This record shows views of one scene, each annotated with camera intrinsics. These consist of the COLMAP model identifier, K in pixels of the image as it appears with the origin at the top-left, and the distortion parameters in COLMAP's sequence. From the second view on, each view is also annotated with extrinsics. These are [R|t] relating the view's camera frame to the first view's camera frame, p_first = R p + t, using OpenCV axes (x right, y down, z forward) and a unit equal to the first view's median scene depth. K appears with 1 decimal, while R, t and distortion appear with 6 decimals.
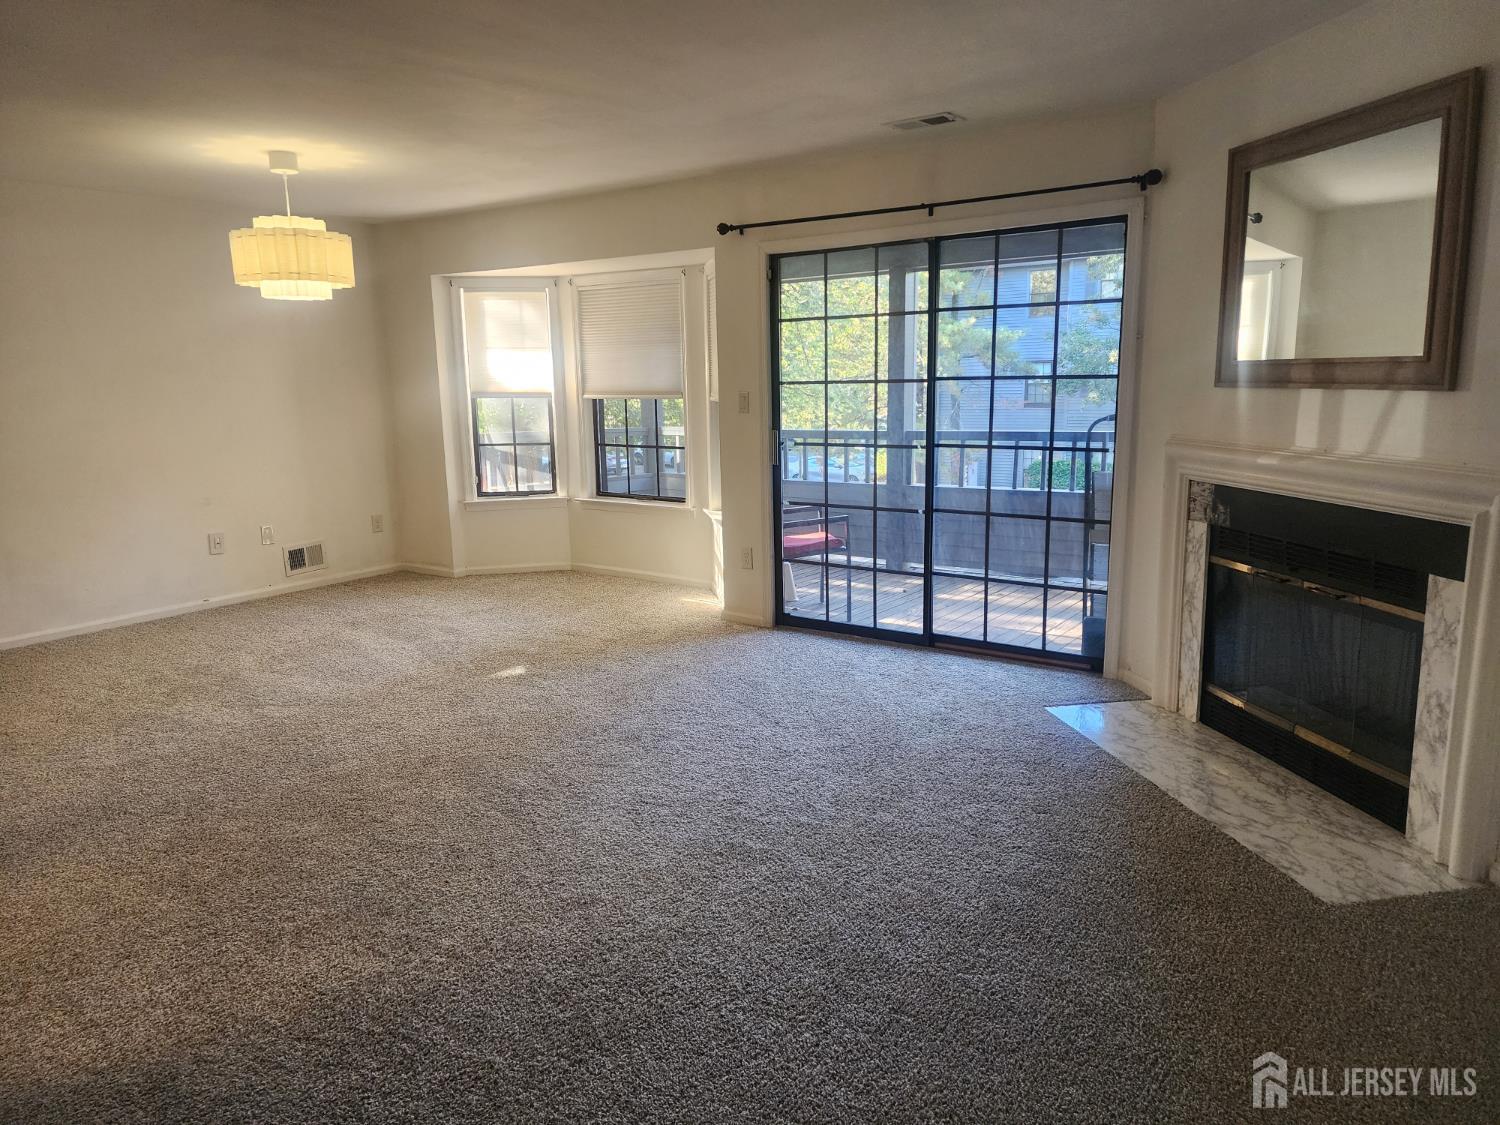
lens RADIAL K [[1010.2, 0, 746.8], [0, 1010.2, 559.7], [0, 0, 1]] dist [0.089919, -0.074517]
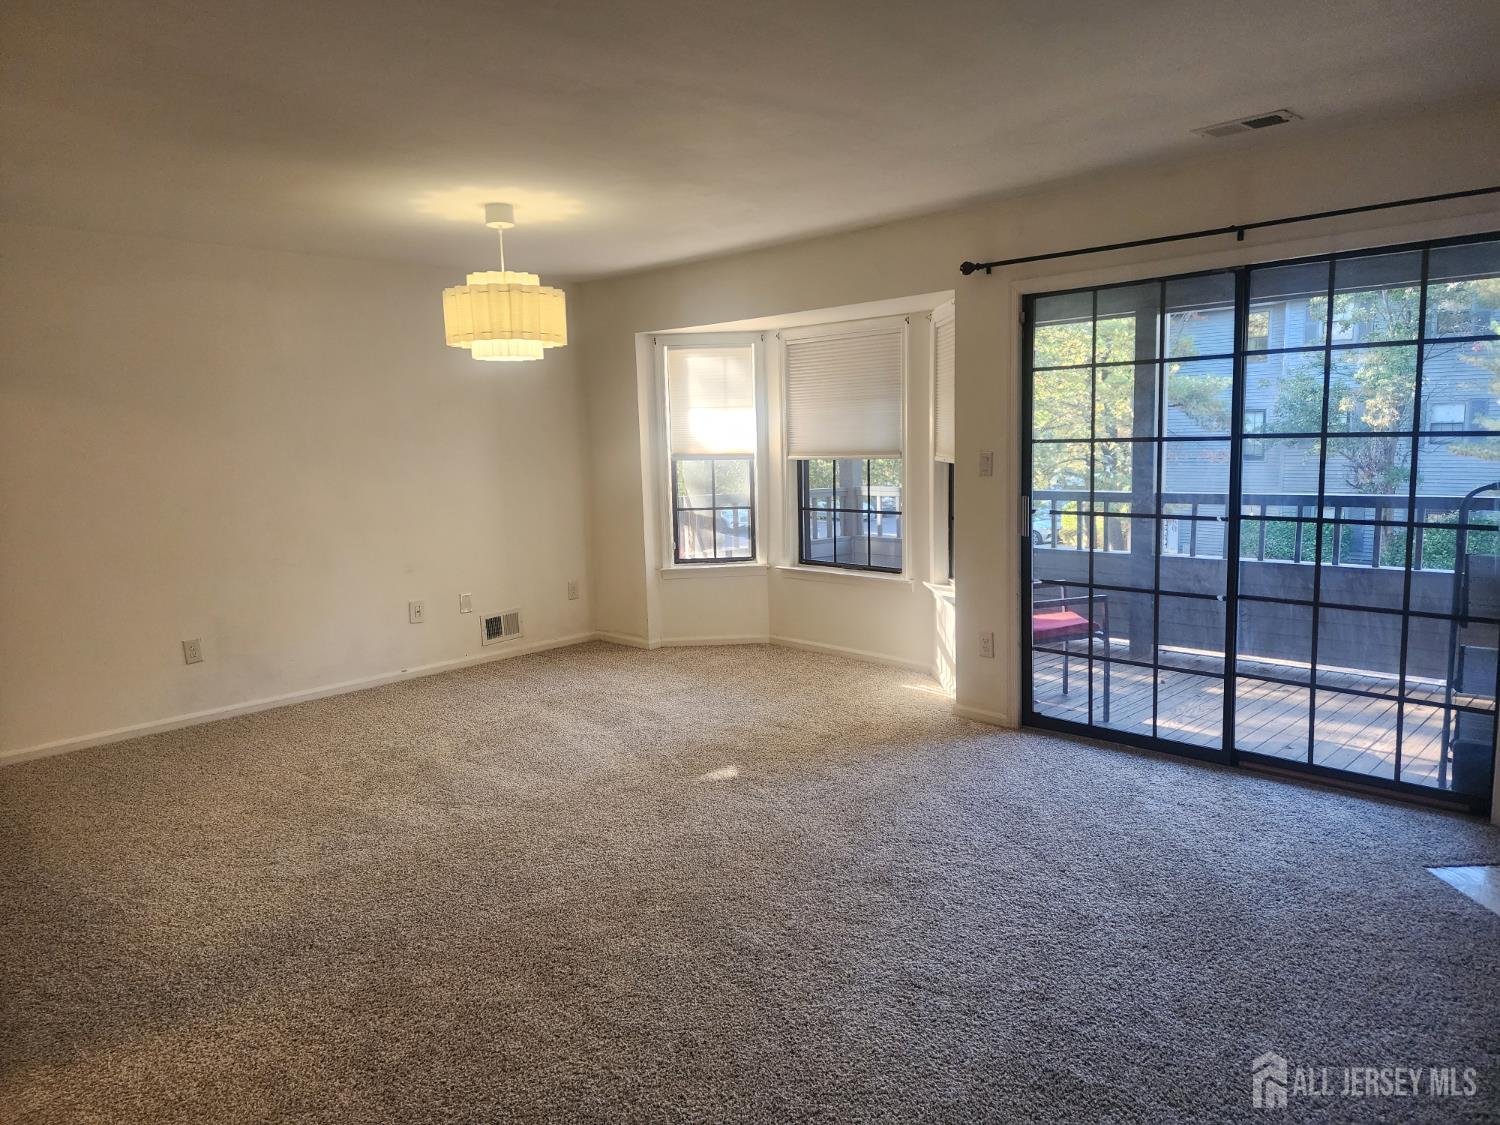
lens RADIAL K [[1010.2, 0, 750.9], [0, 1010.2, 567.0], [0, 0, 1]] dist [0.089919, -0.074517]
pose [[0.987697, 0.013309, -0.155811, -0.071687], [-0.020240, 0.998871, -0.042981, -0.029585], [0.155063, 0.045606, 0.986851, 0.128114]]
